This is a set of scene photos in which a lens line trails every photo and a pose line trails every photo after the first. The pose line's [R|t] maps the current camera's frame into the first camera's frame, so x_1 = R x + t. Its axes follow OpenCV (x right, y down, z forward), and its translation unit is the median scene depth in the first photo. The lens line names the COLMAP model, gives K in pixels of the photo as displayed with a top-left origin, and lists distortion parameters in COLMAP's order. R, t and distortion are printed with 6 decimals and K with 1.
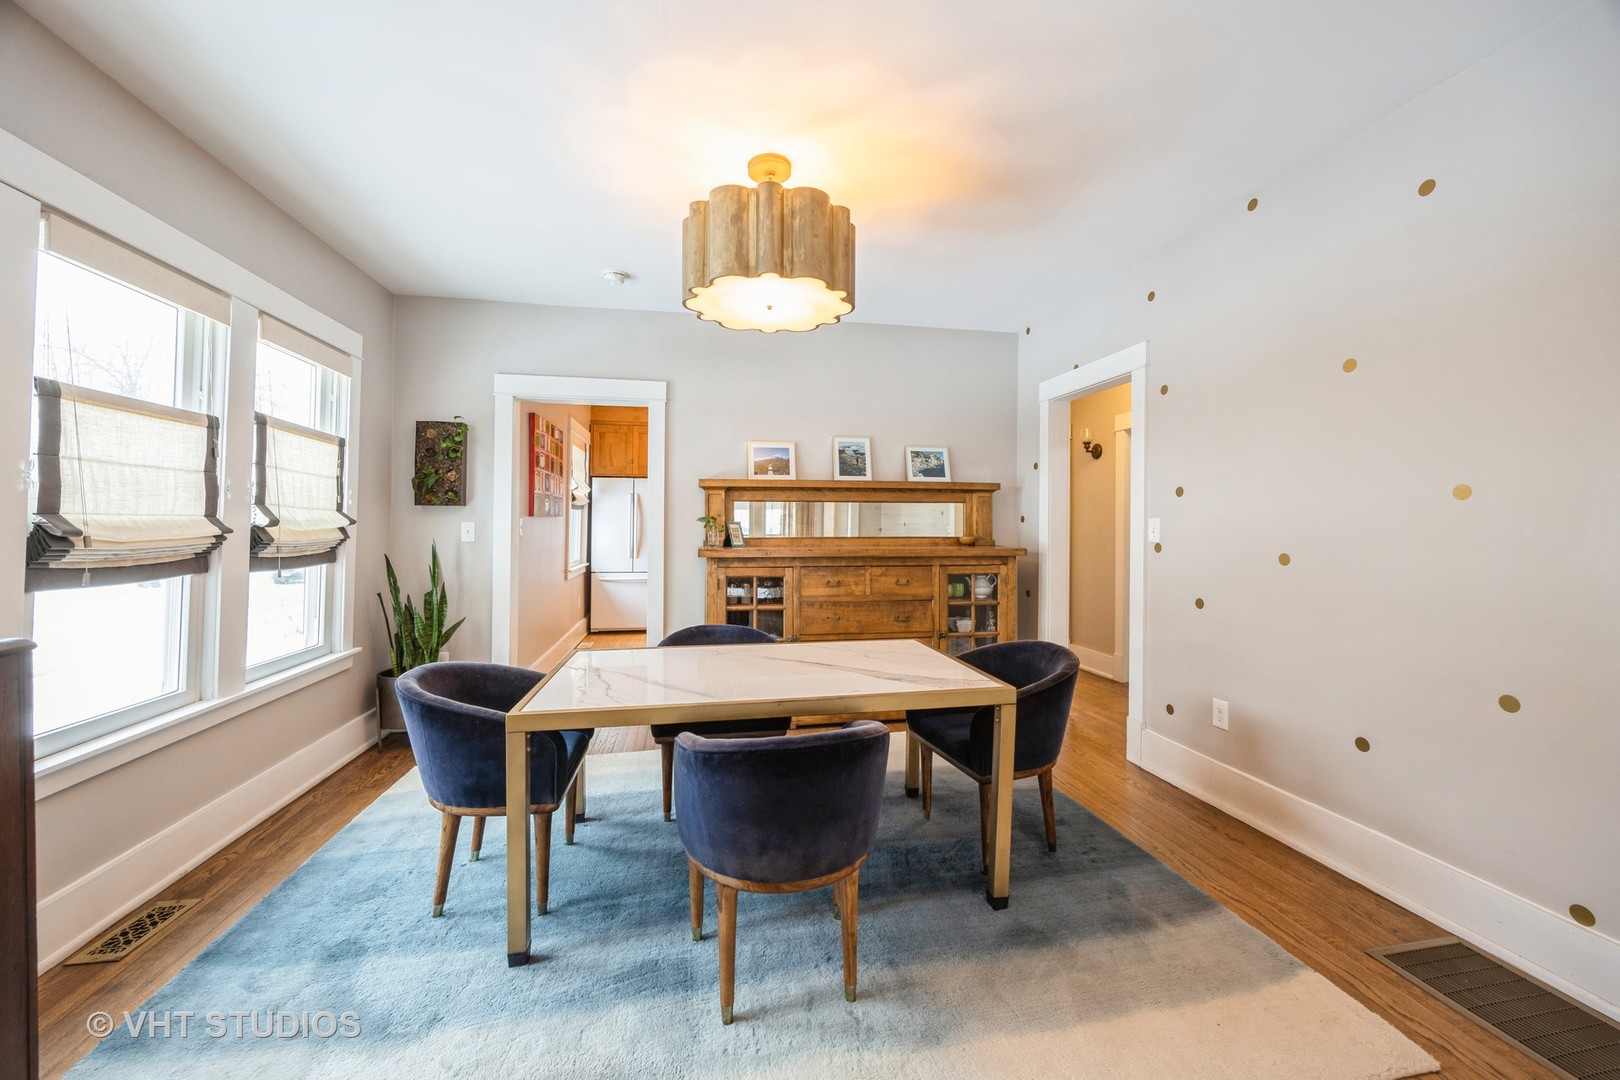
lens RADIAL K [[625.0, 0, 808.4], [0, 625.0, 515.0], [0, 0, 1]] dist [0.002631, 0.000017]
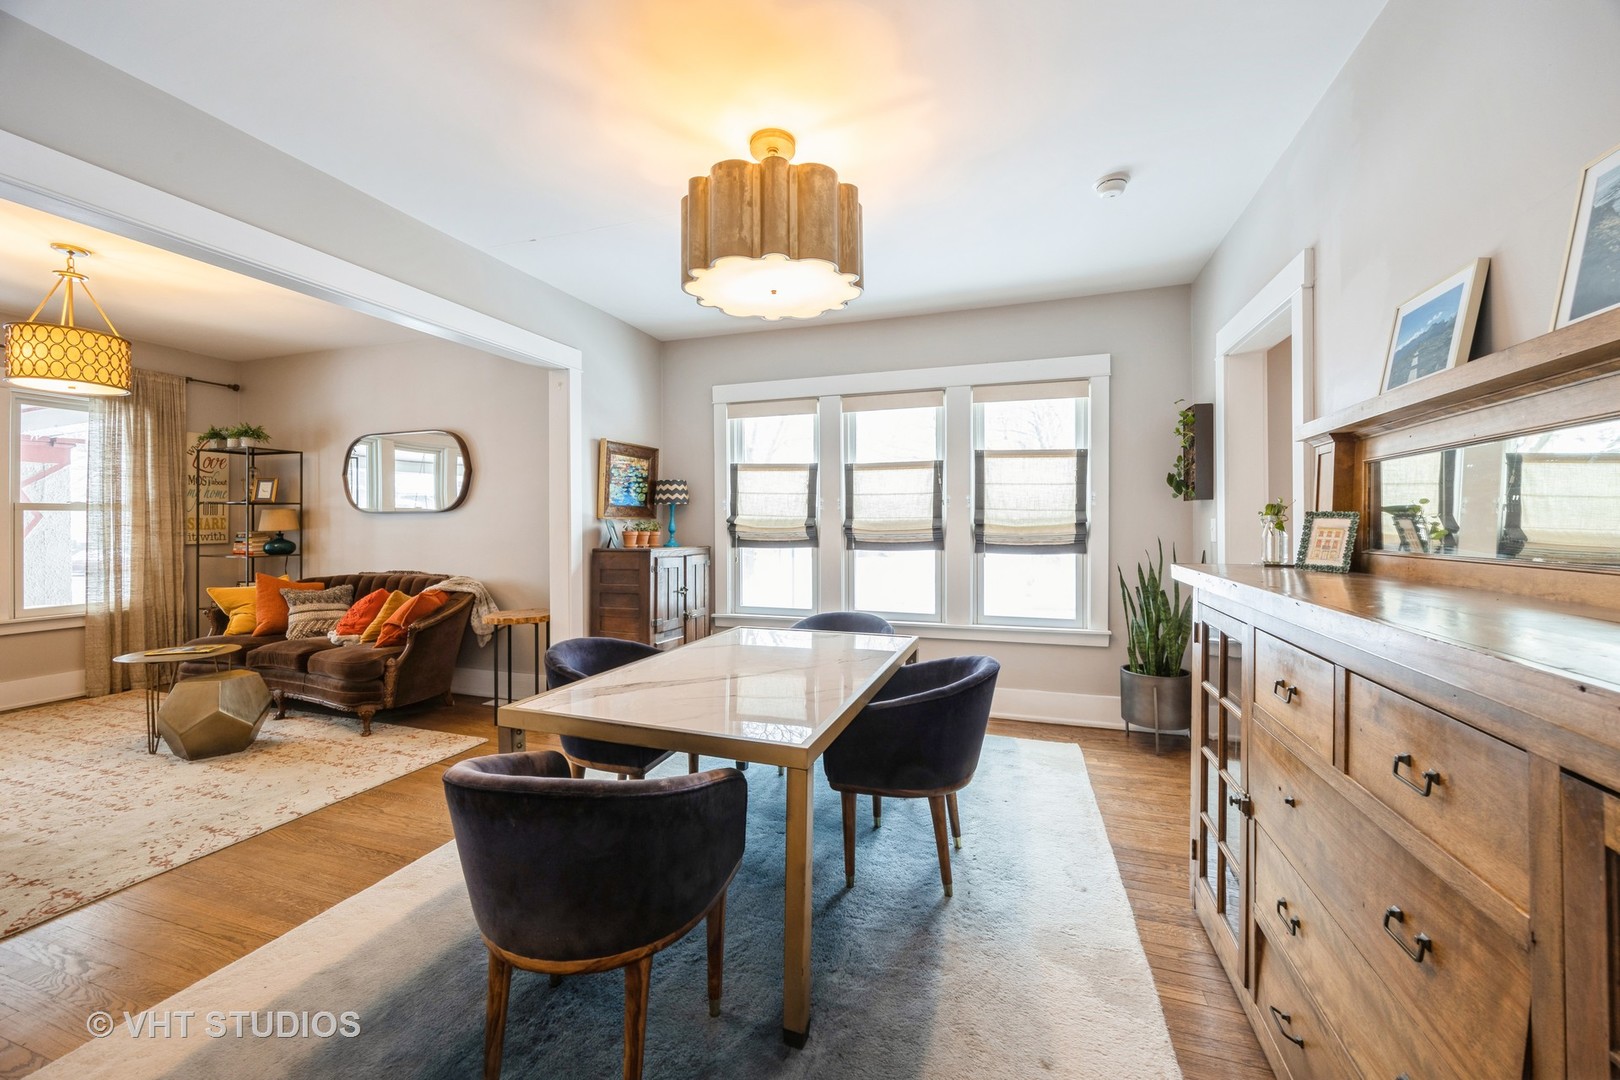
lens RADIAL K [[625.0, 0, 820.2], [0, 625.0, 514.2], [0, 0, 1]] dist [0.002631, 0.000017]
pose [[-0.491033, -0.003790, -0.871133, 0.666408], [0.017616, 0.999743, -0.014279, 0.010026], [0.870963, -0.022357, -0.490840, 1.409038]]
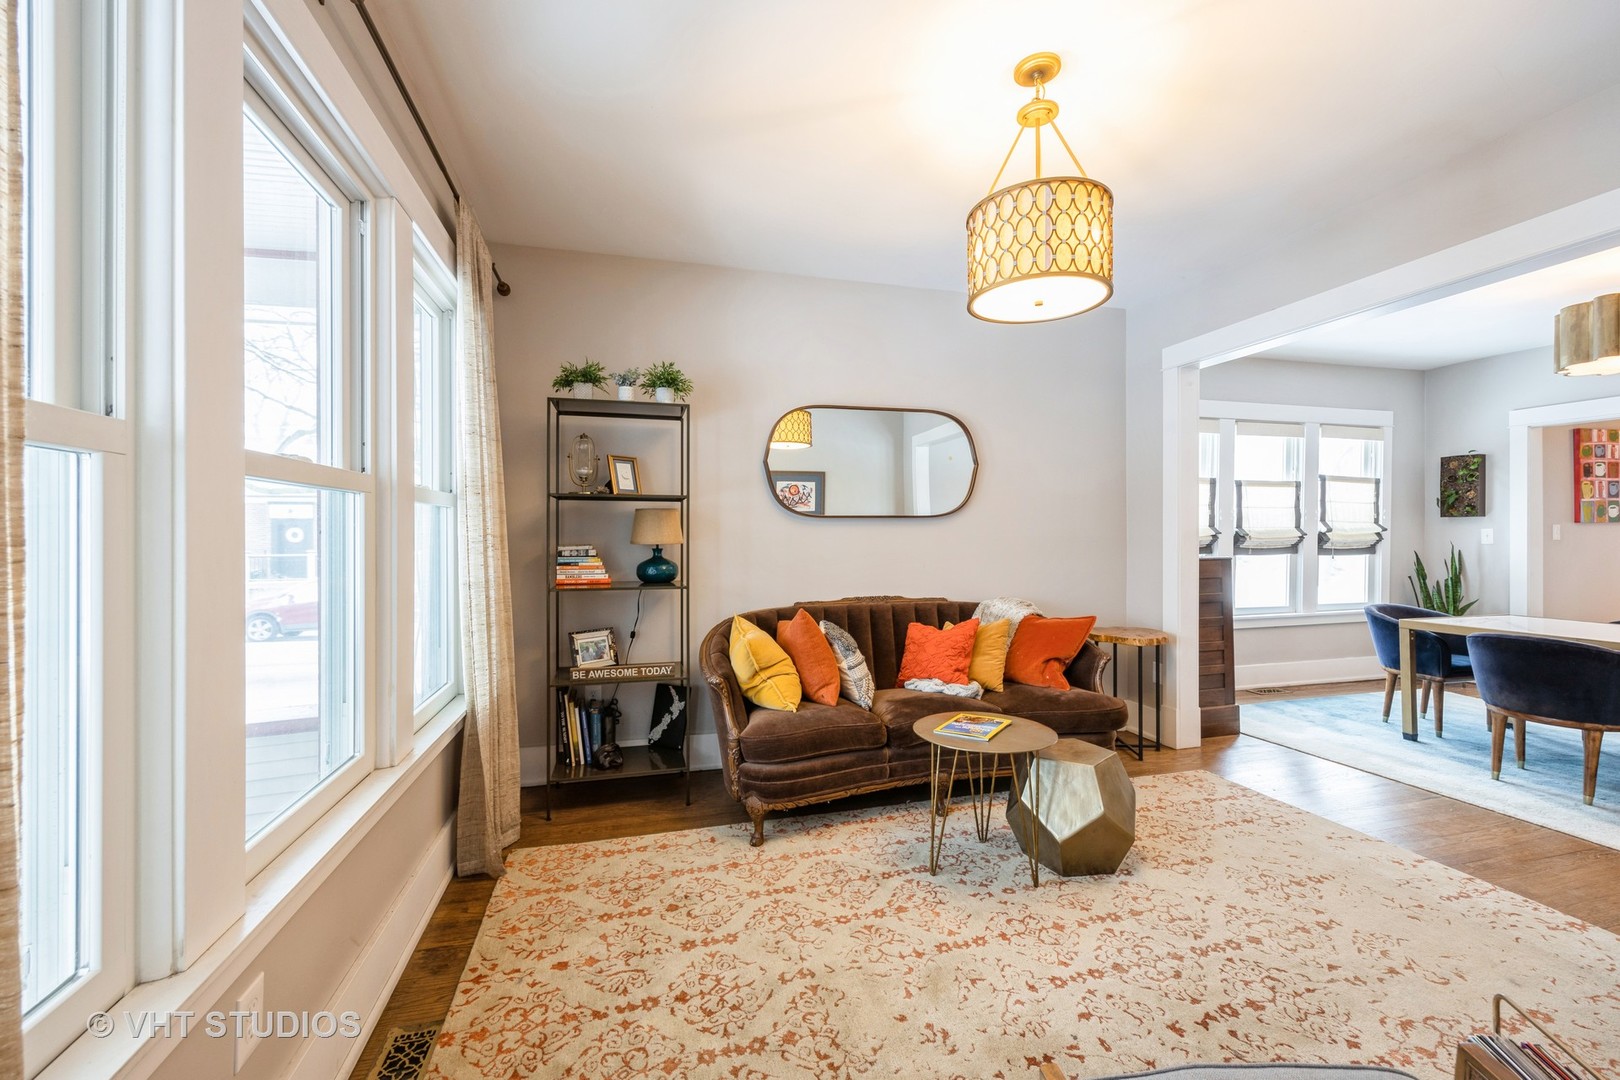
lens RADIAL K [[649.1, 0, 808.5], [0, 649.1, 538.2], [0, 0, 1]] dist [0.000830, -0.000089]
pose [[0.078546, 0.004508, -0.996900, 1.037328], [0.019974, 0.999782, 0.006094, -0.008093], [0.996710, -0.020390, 0.078439, -0.777779]]
